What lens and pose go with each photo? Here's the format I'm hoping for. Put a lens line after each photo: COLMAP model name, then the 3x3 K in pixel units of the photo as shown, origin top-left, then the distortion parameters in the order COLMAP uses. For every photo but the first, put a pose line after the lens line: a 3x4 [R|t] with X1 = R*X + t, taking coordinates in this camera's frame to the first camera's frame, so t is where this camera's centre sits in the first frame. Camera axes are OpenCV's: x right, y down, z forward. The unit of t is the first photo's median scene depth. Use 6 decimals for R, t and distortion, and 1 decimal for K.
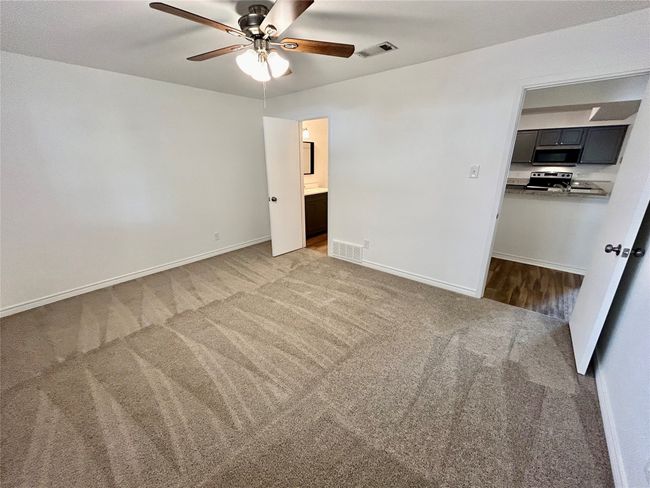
lens RADIAL K [[261.5, 0, 323.5], [0, 261.5, 244.1], [0, 0, 1]] dist [0.000977, 0.000623]
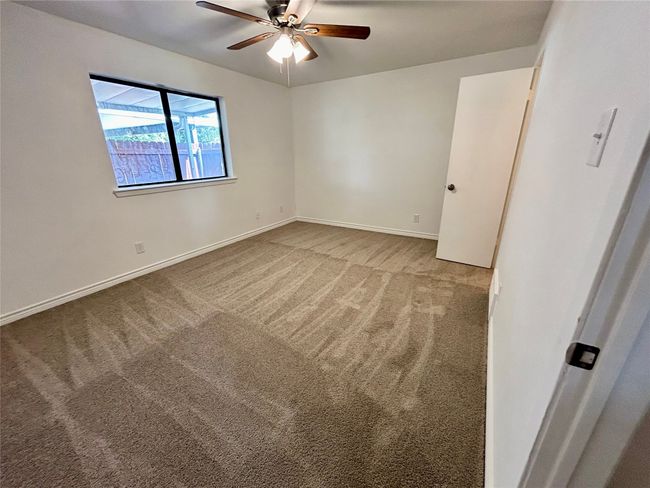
lens RADIAL K [[261.5, 0, 327.2], [0, 261.5, 244.3], [0, 0, 1]] dist [0.000977, 0.000623]
pose [[0.160597, 0.330227, -0.930139, 0.663669], [-0.286433, 0.917410, 0.276253, -0.157550], [0.944545, 0.222057, 0.241921, 0.622765]]
